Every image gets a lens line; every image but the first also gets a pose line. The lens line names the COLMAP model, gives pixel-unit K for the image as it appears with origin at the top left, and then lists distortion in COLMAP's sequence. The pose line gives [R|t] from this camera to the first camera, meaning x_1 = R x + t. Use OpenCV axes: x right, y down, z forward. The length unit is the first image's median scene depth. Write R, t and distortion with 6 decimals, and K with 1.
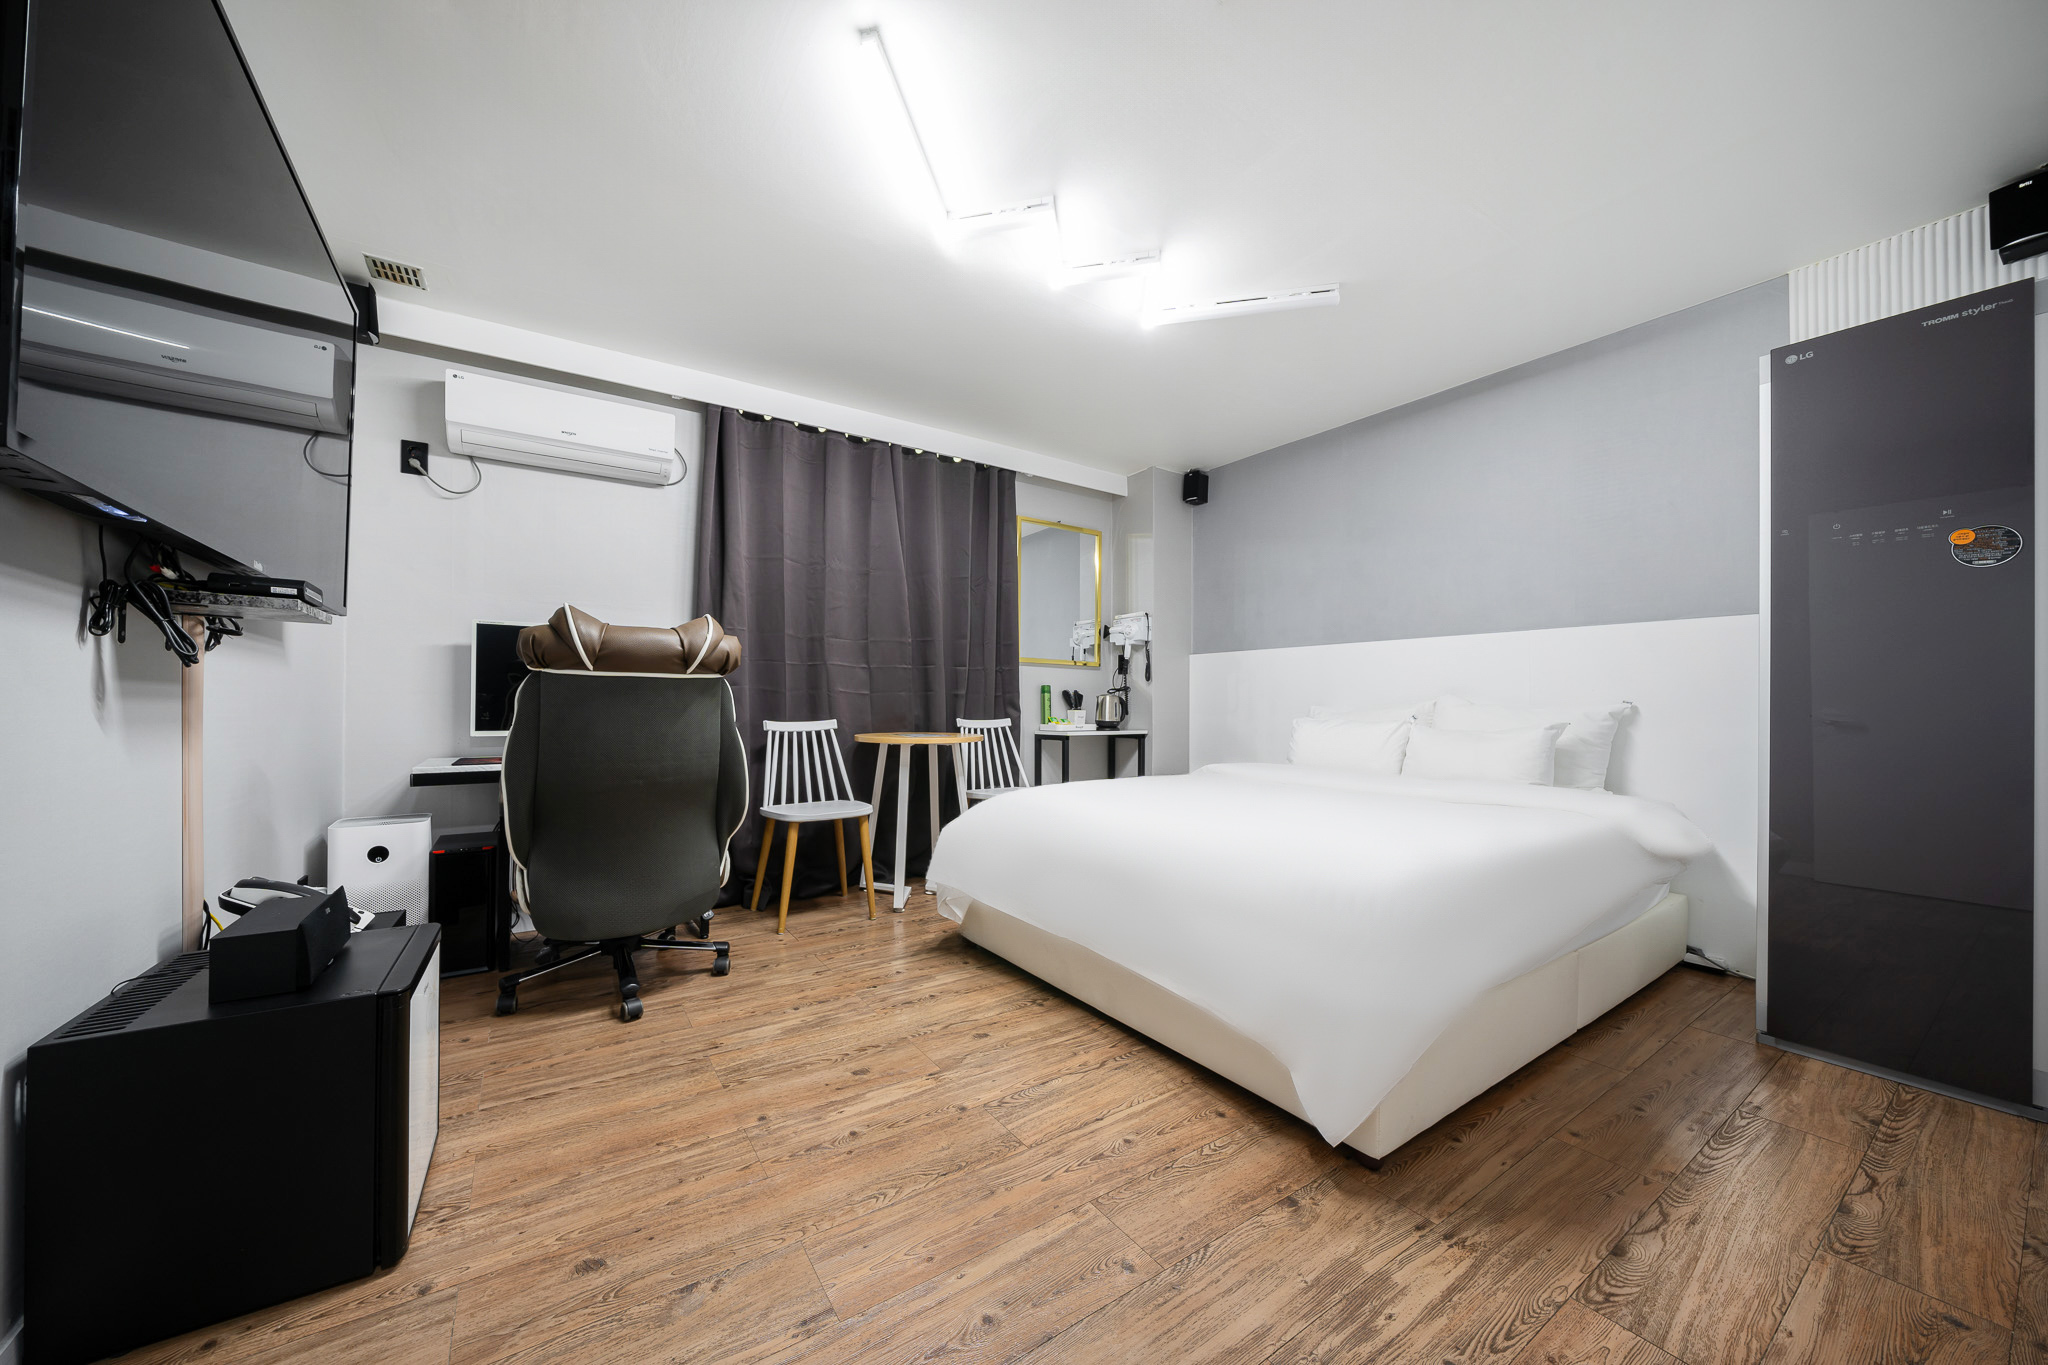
lens RADIAL K [[695.0, 0, 1024.1], [0, 695.0, 694.2], [0, 0, 1]] dist [0.001337, -0.000054]
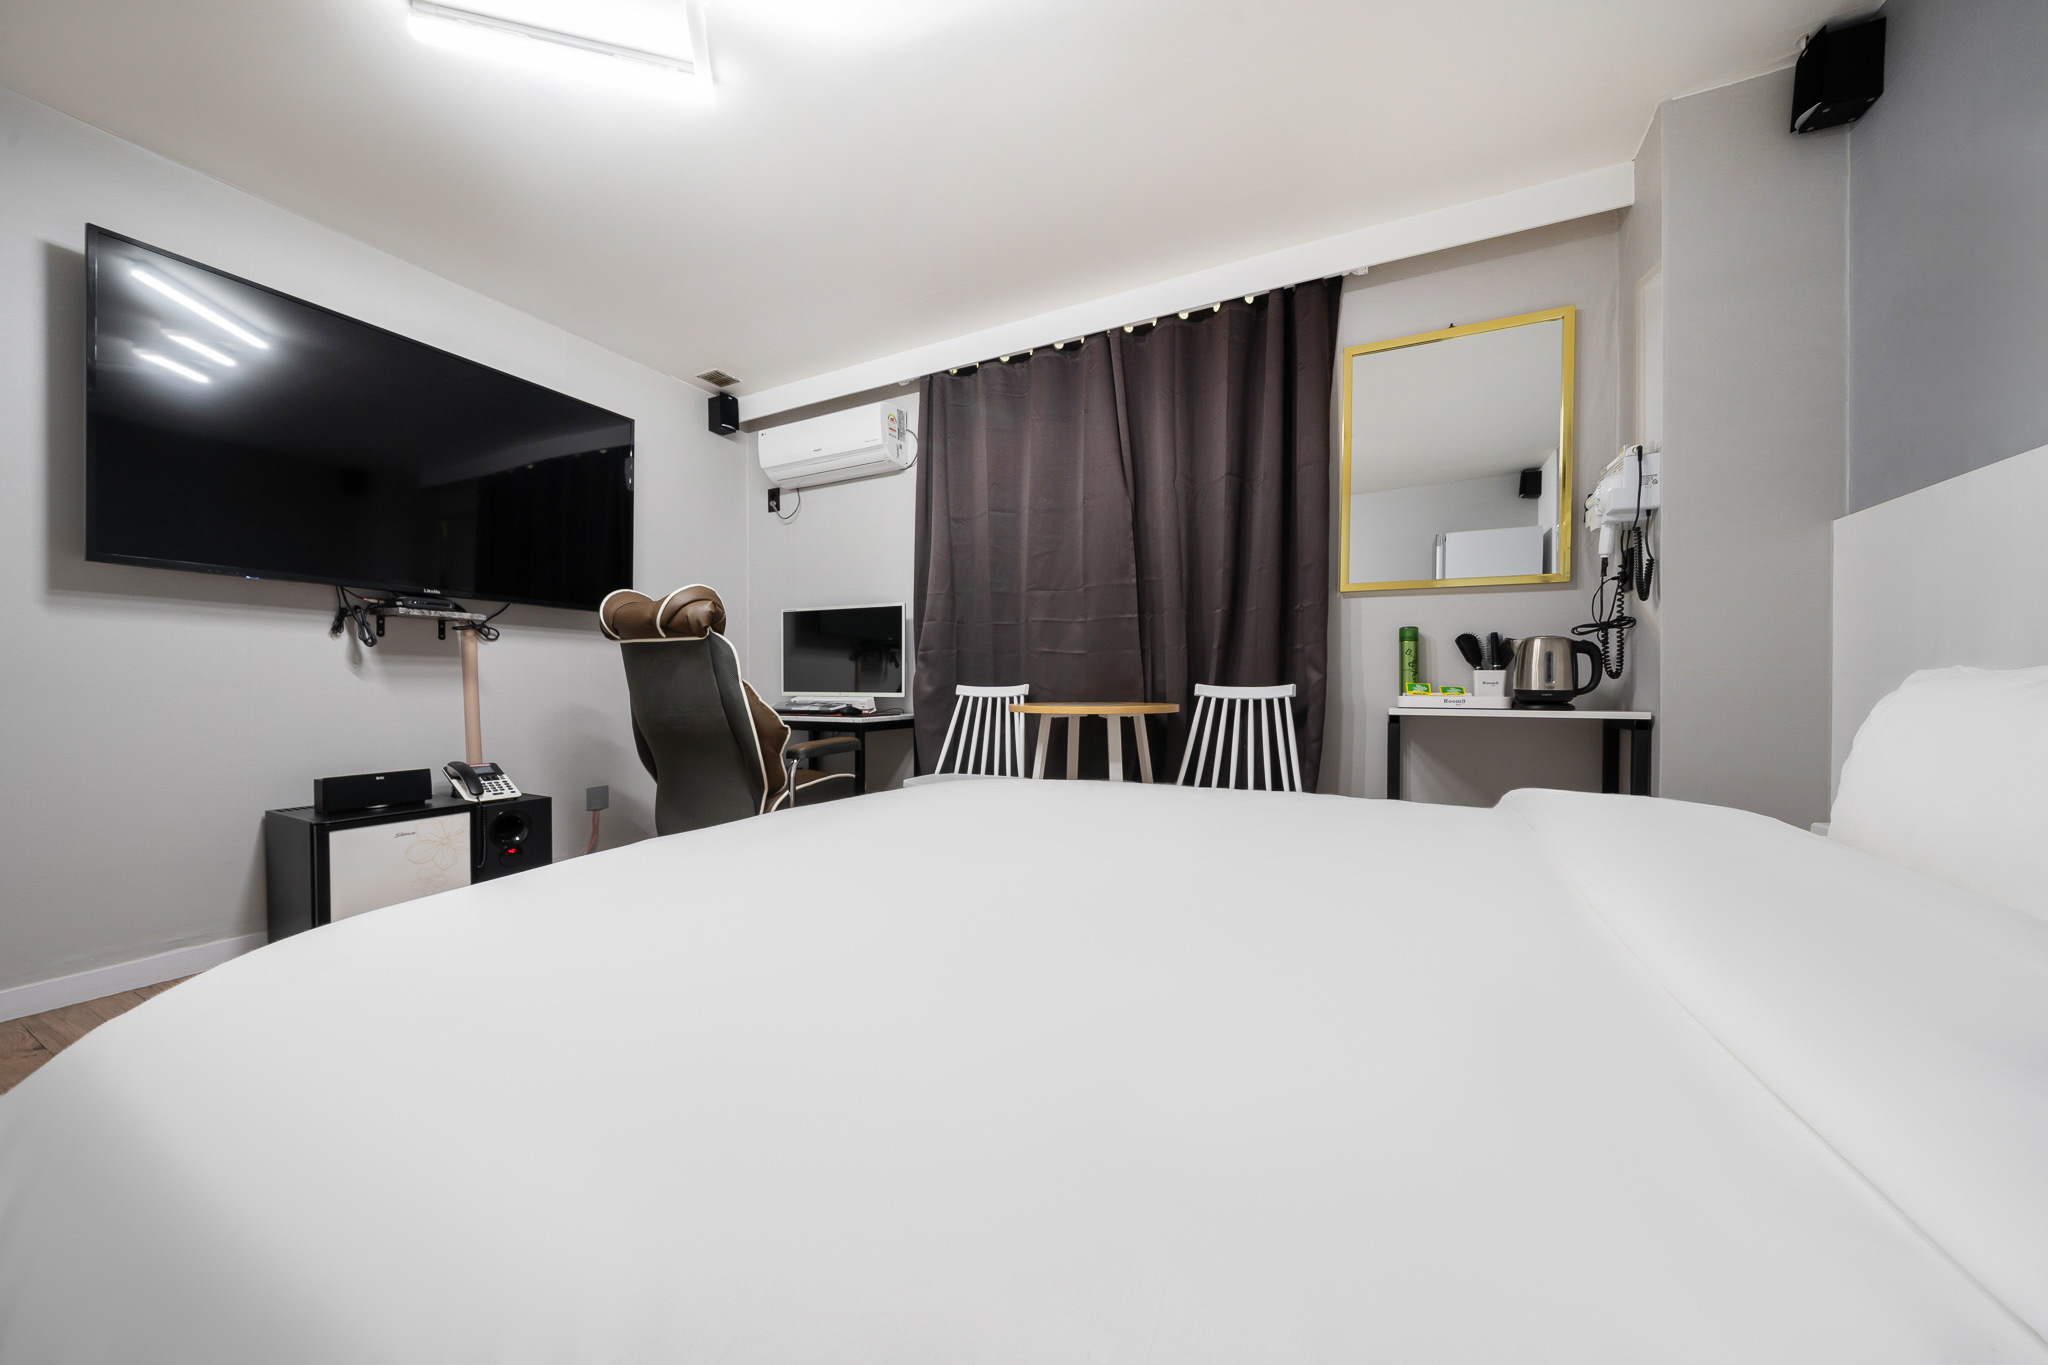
lens RADIAL K [[695.0, 0, 1015.4], [0, 695.0, 684.7], [0, 0, 1]] dist [0.001337, -0.000054]
pose [[0.489134, -0.006415, -0.872185, 0.404011], [0.018498, 0.999824, 0.003020, 0.029175], [0.872013, -0.017611, 0.489167, 0.483845]]
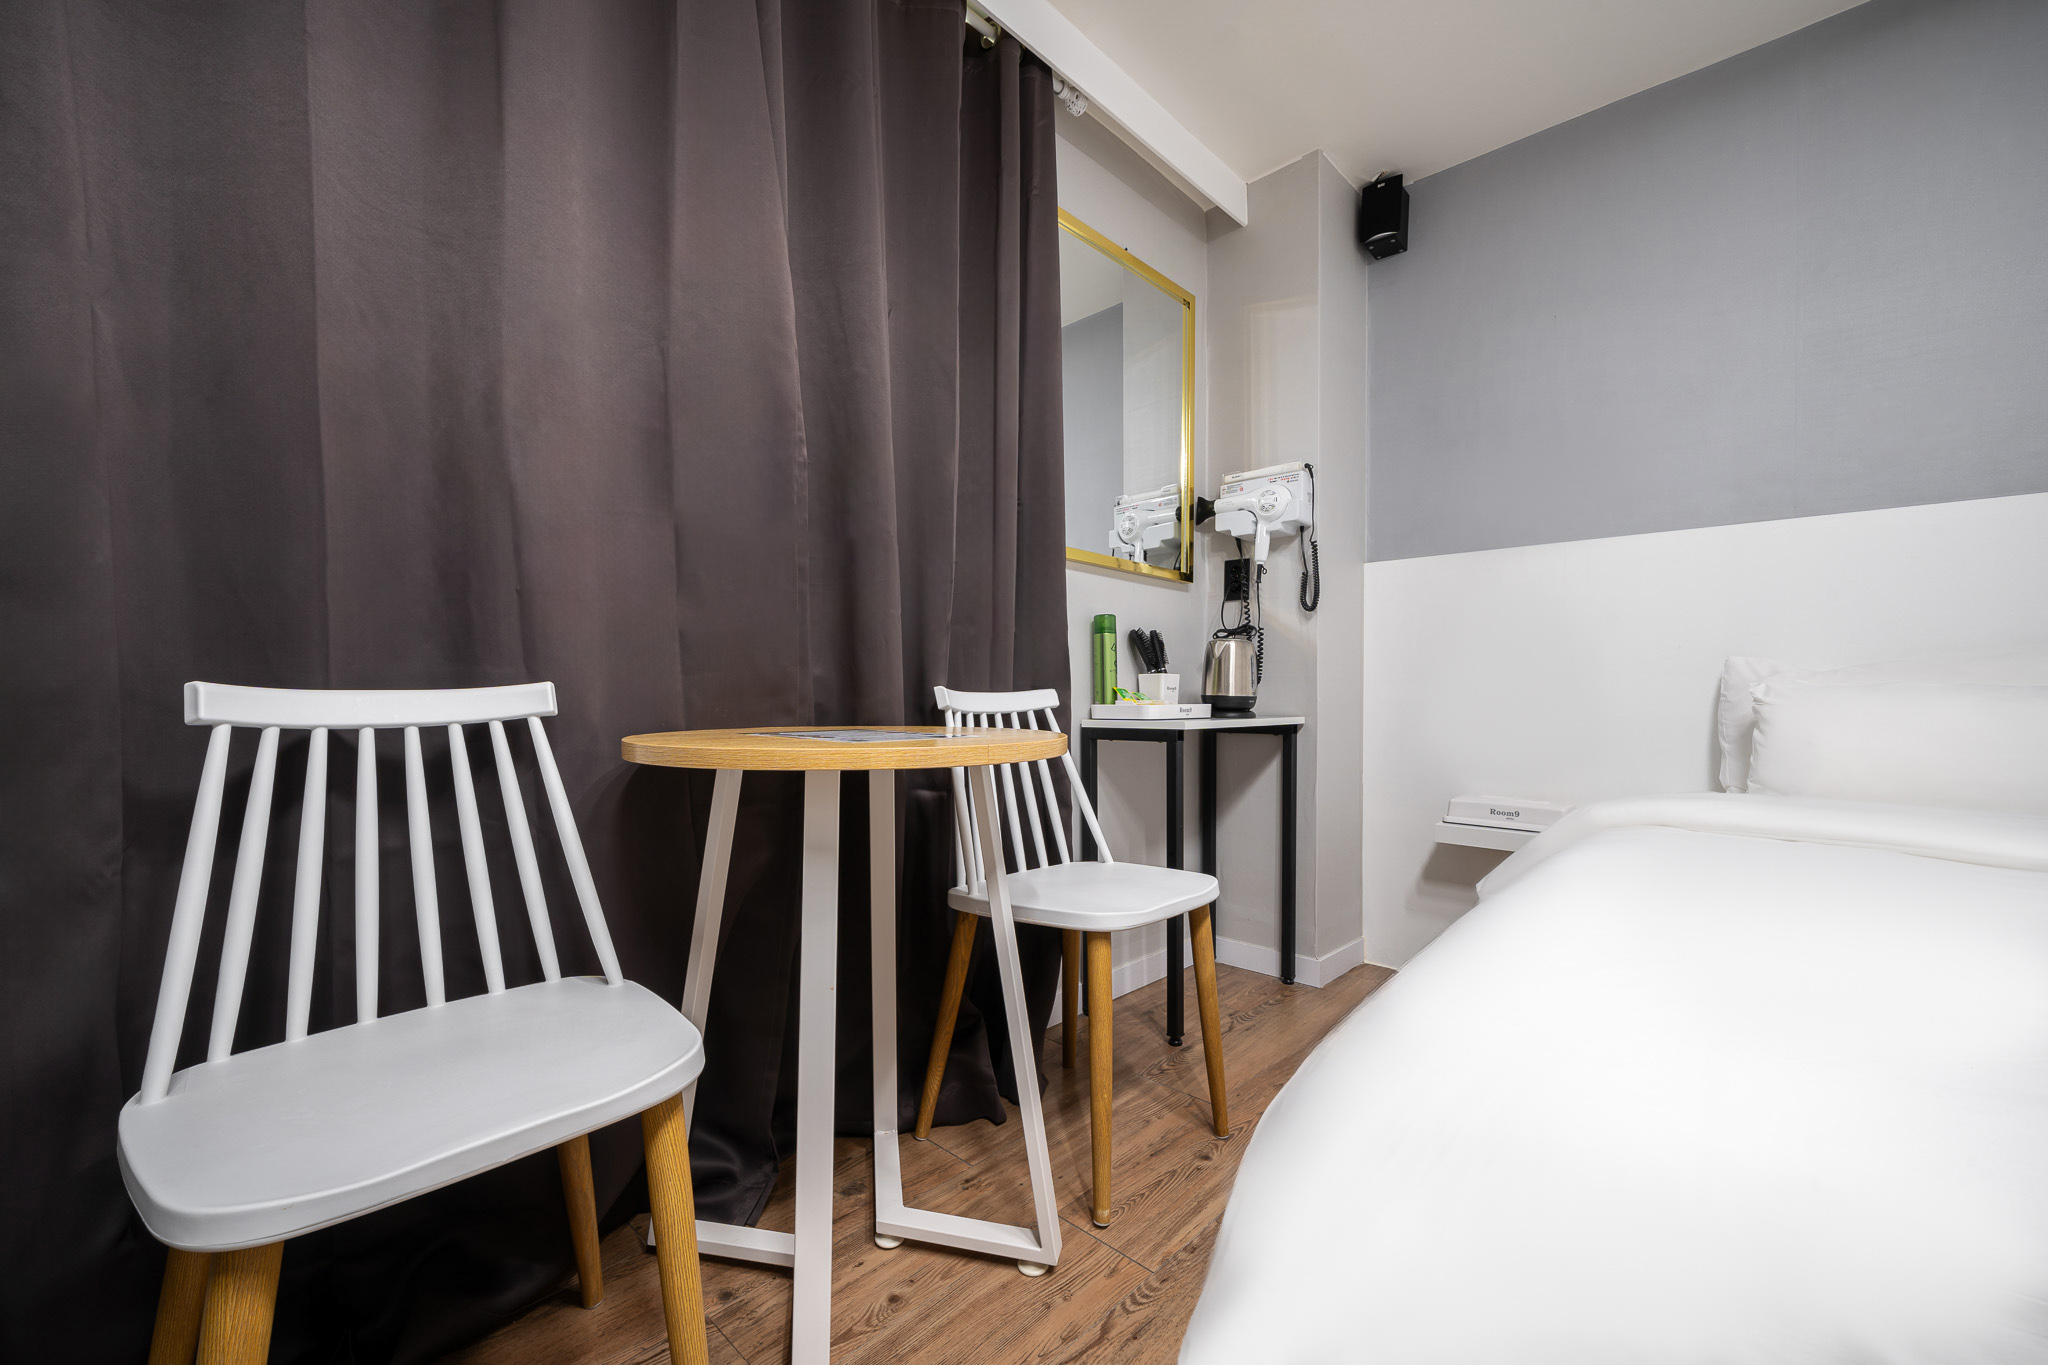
lens RADIAL K [[821.6, 0, 1029.0], [0, 821.6, 694.8], [0, 0, 1]] dist [-0.008098, -0.000138]
pose [[0.980677, -0.004305, 0.195584, -0.126508], [0.000801, 0.999838, 0.017992, 0.030368], [-0.195630, -0.017487, 0.980522, 0.552108]]
